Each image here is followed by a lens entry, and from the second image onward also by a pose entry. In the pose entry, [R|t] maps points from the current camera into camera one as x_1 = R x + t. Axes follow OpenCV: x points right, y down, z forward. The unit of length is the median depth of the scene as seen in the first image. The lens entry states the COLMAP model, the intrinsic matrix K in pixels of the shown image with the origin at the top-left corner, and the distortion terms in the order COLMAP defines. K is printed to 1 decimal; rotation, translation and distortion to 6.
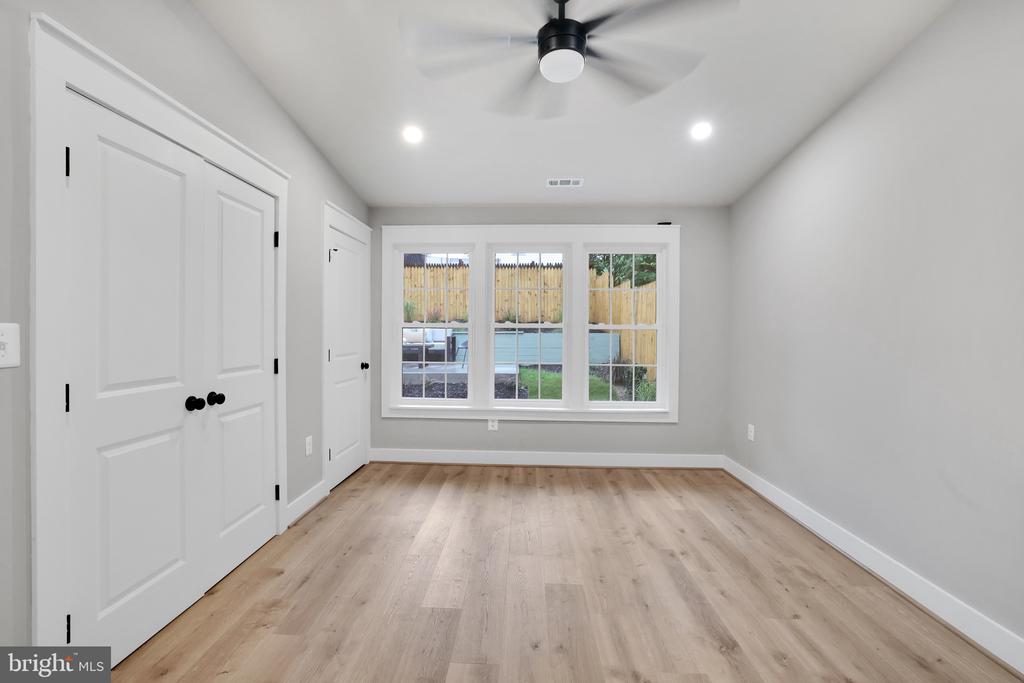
lens RADIAL K [[445.7, 0, 503.4], [0, 445.7, 334.1], [0, 0, 1]] dist [-0.043810, 0.019009]
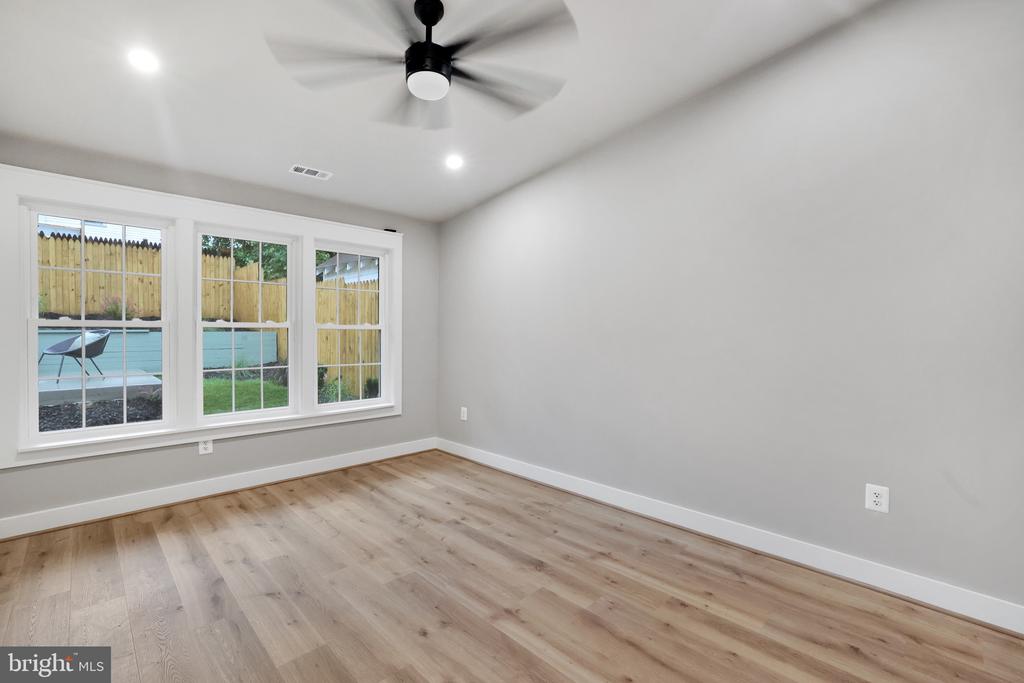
lens RADIAL K [[448.4, 0, 503.0], [0, 448.4, 337.0], [0, 0, 1]] dist [-0.044660, 0.019488]
pose [[0.685208, -0.012804, 0.728235, -0.299176], [0.003292, 0.999890, 0.014483, -0.008900], [-0.728340, -0.007526, 0.685174, 0.074095]]
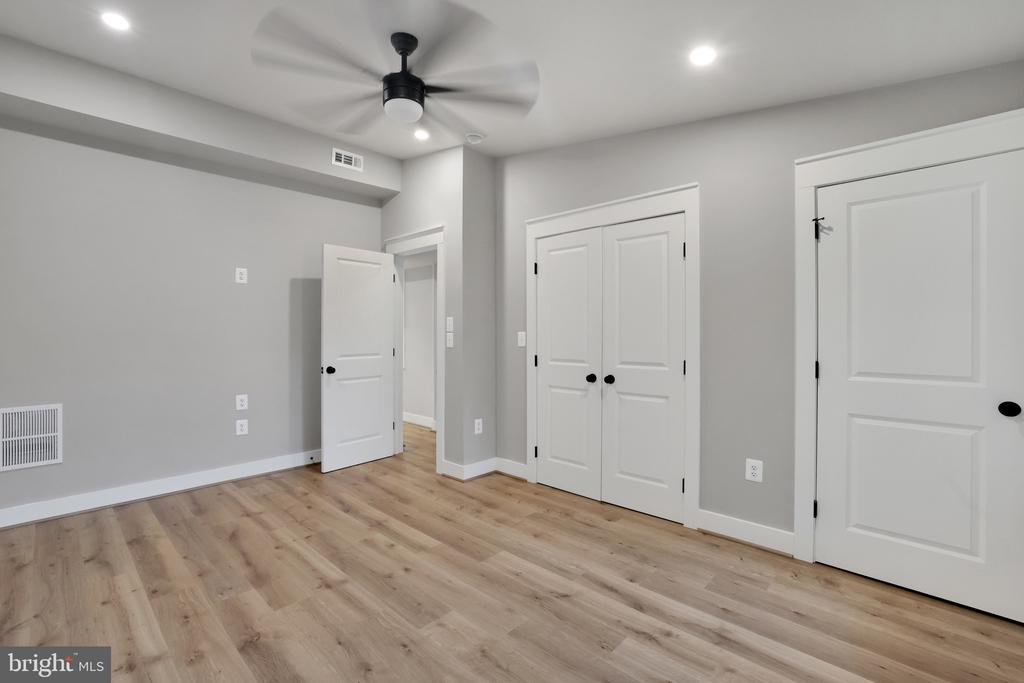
lens RADIAL K [[448.4, 0, 503.0], [0, 448.4, 337.0], [0, 0, 1]] dist [-0.044660, 0.019488]
pose [[-0.655165, -0.005376, -0.755467, 0.479627], [-0.009953, 0.999949, 0.001516, 0.001975], [0.755421, 0.008512, -0.655185, 1.116404]]
